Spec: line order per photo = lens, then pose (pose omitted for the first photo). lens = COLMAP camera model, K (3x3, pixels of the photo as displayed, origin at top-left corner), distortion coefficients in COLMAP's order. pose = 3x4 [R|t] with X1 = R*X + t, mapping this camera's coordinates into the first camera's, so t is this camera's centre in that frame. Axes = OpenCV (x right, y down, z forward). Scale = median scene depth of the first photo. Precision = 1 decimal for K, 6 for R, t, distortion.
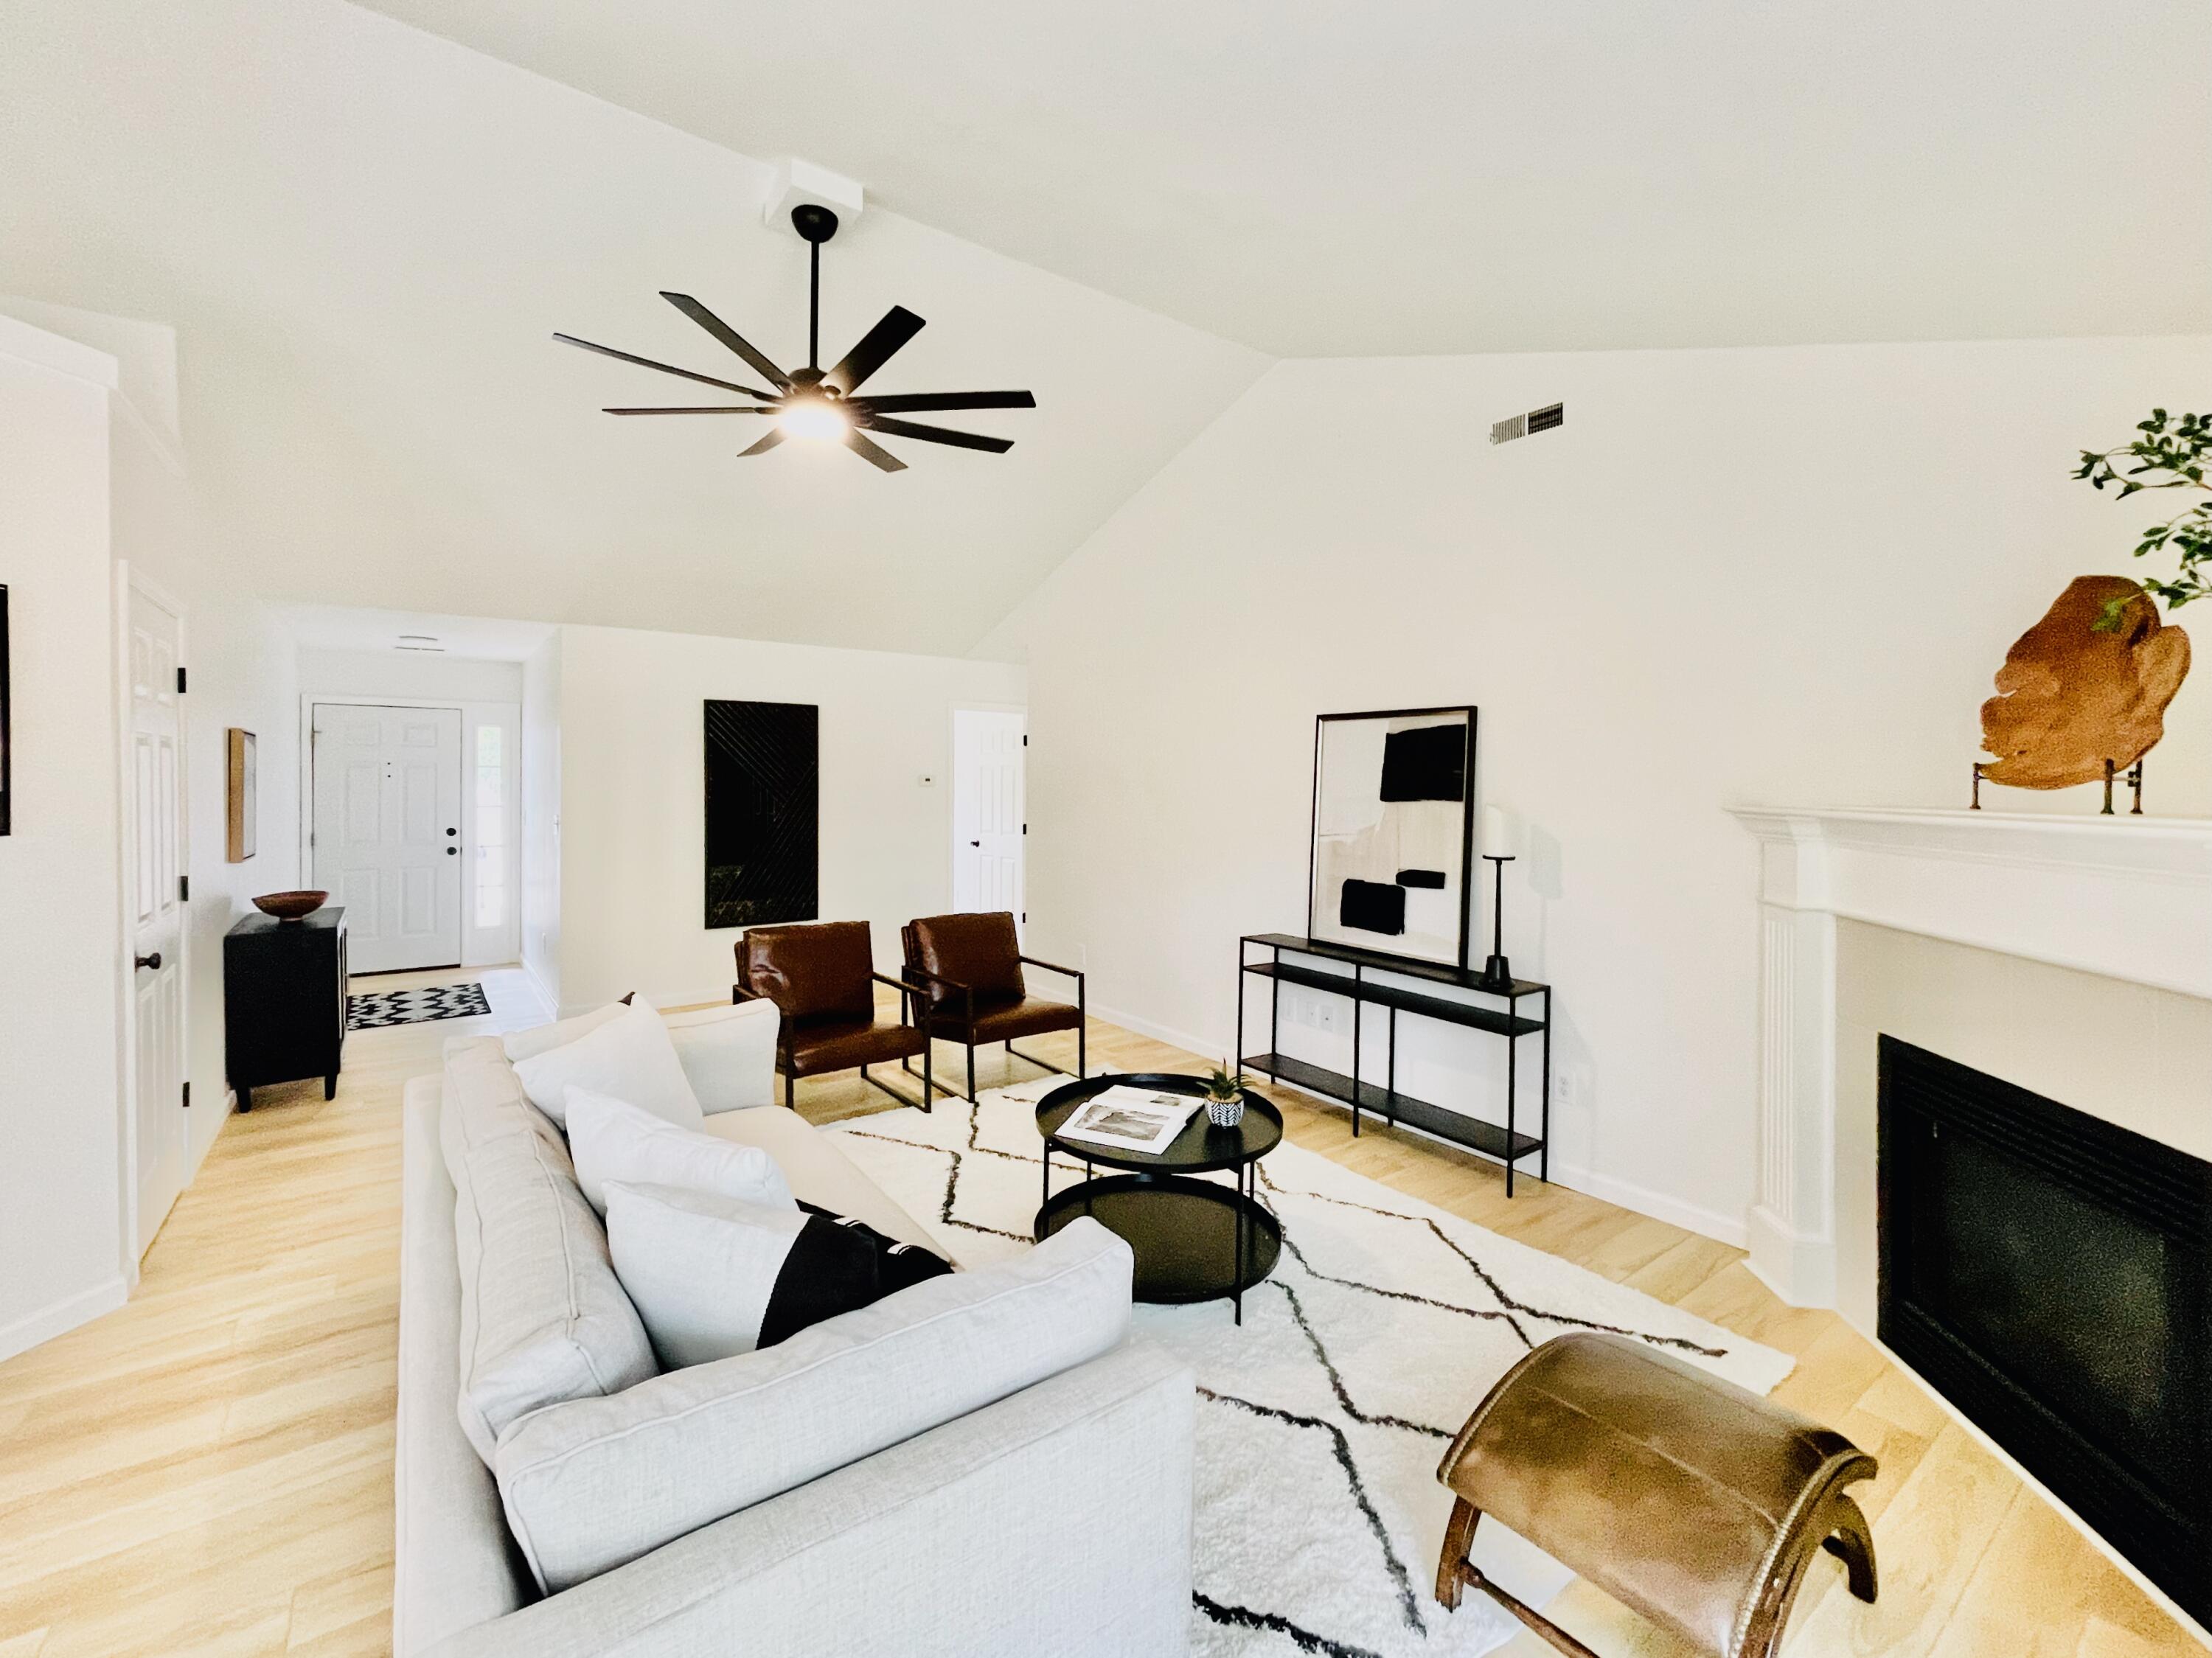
lens RADIAL K [[919.2, 0, 1098.2], [0, 919.2, 790.9], [0, 0, 1]] dist [-0.018458, 0.004986]
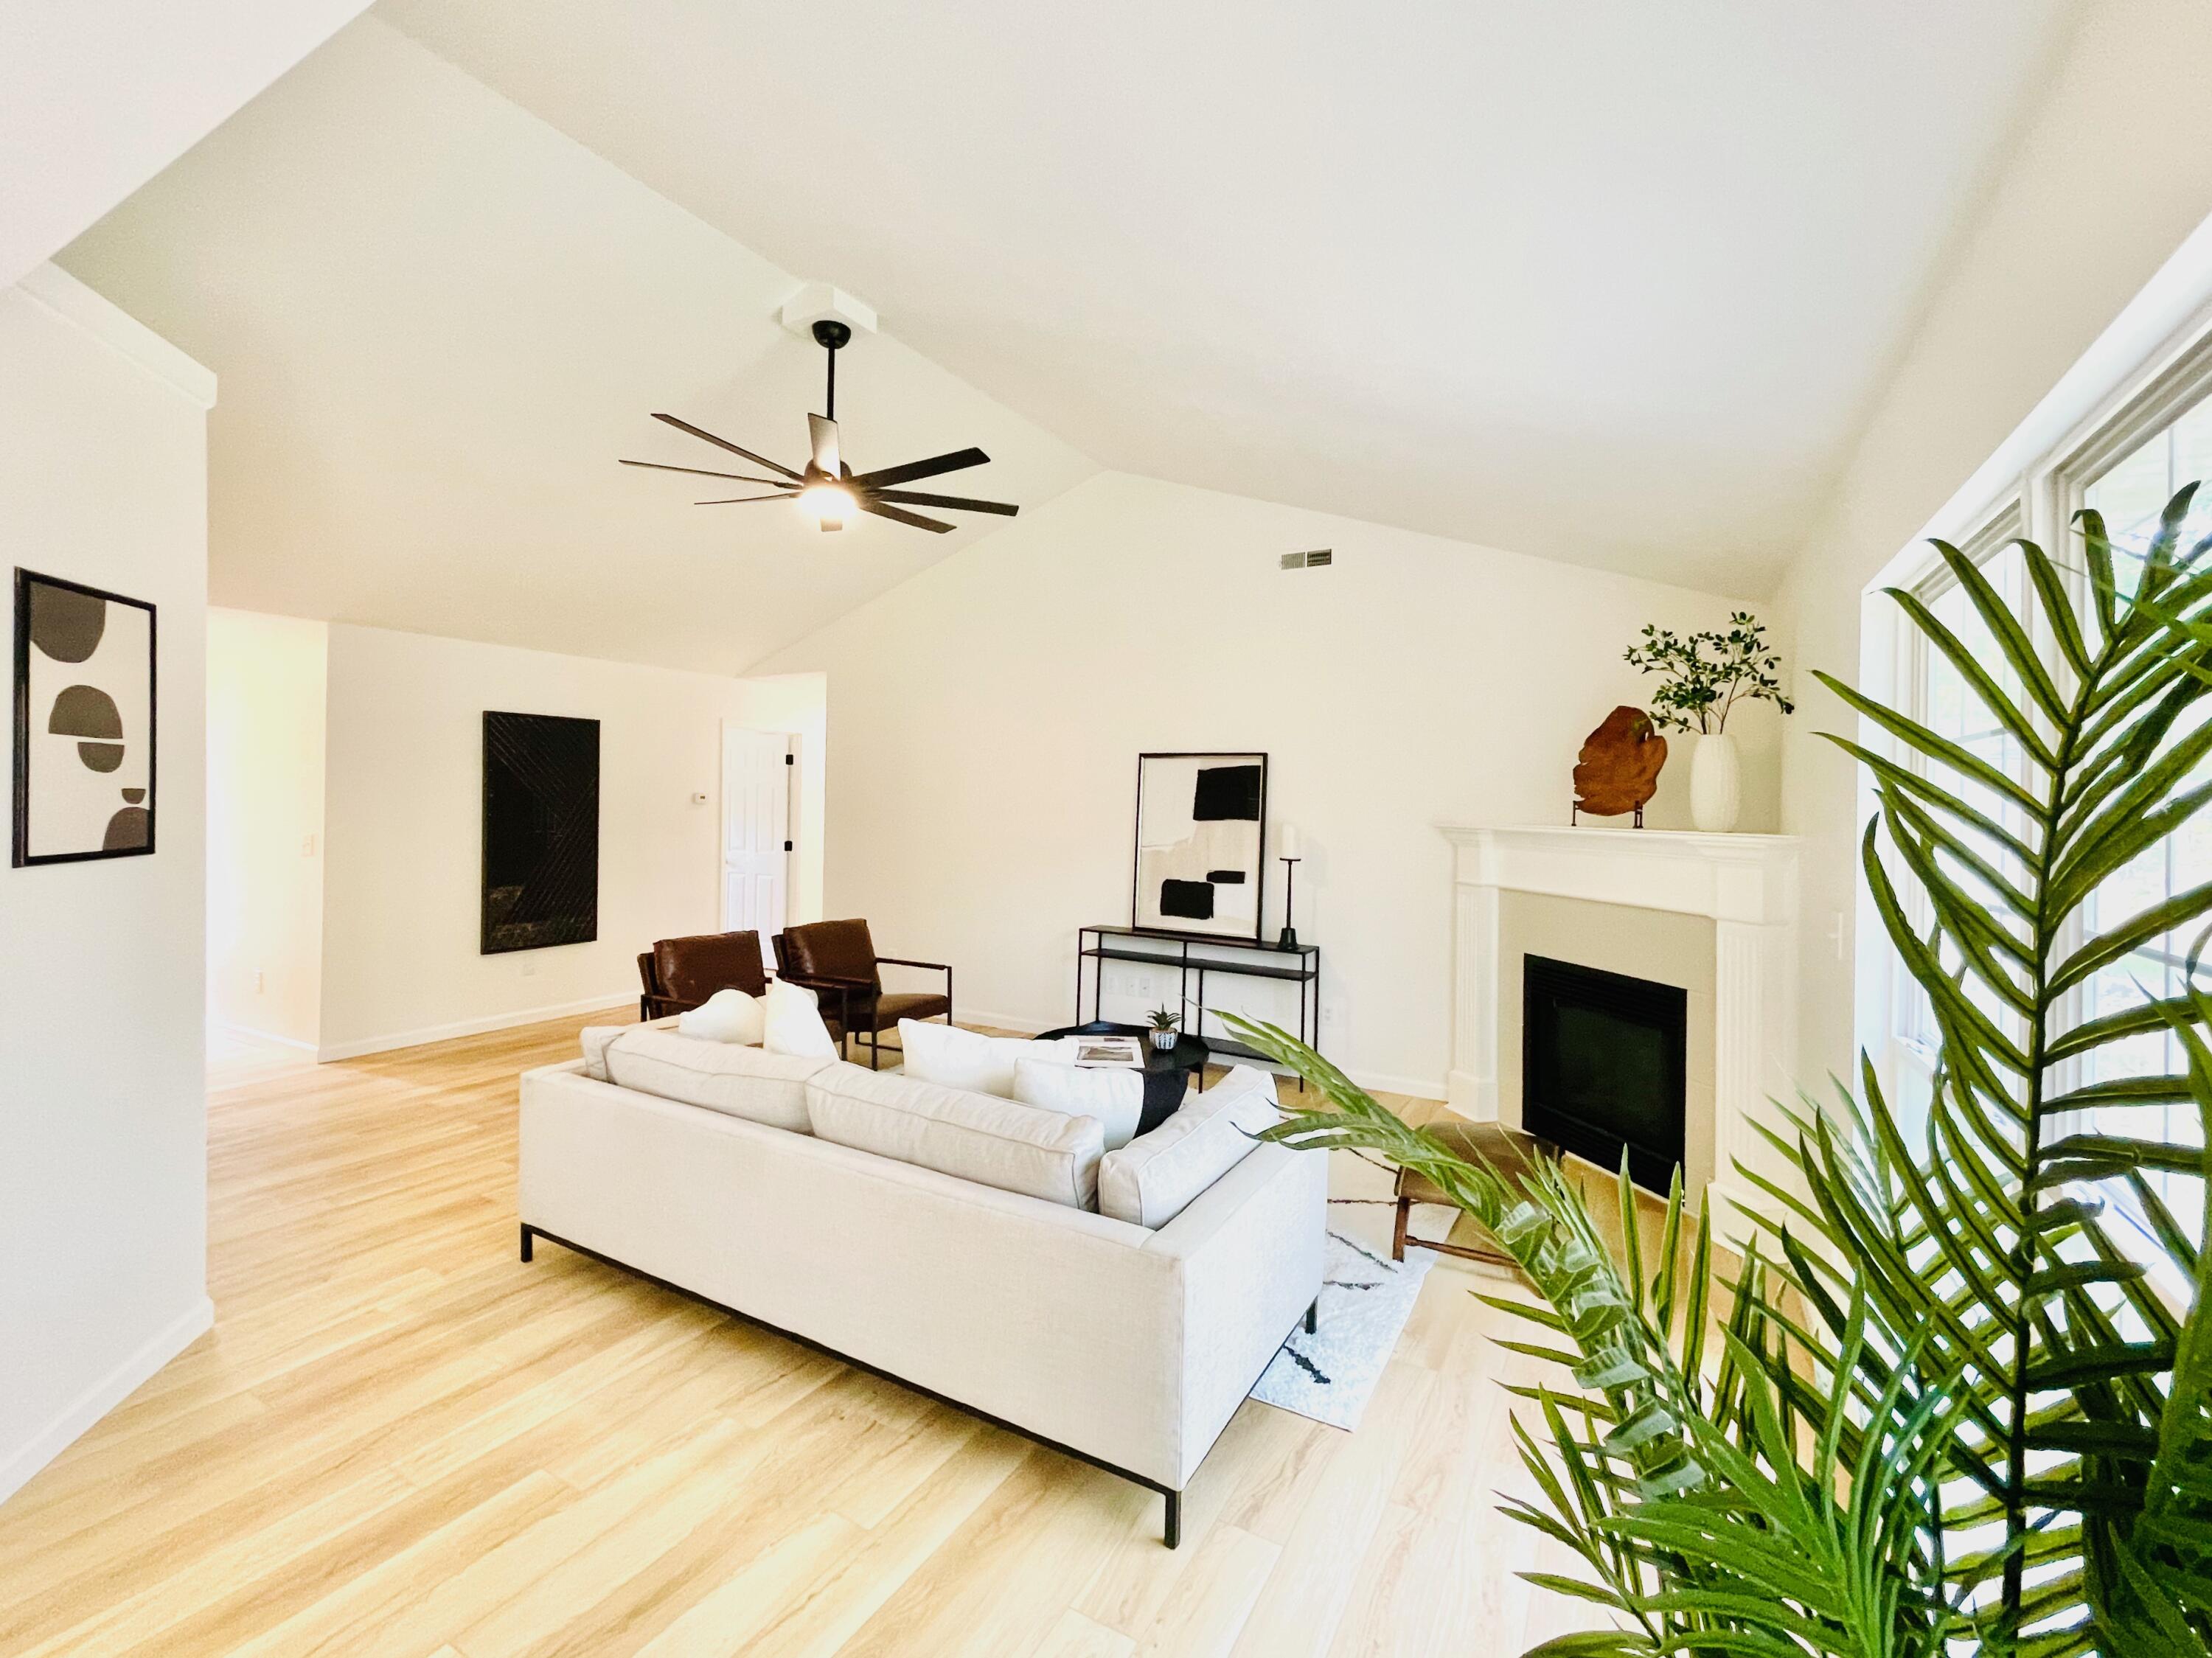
lens RADIAL K [[898.8, 0, 1114.5], [0, 898.8, 806.6], [0, 0, 1]] dist [-0.008093, -0.000224]
pose [[0.919095, 0.005816, 0.393992, -0.343767], [-0.005708, 0.999983, -0.001447, -0.006404], [-0.393994, -0.000919, 0.919113, -0.173735]]
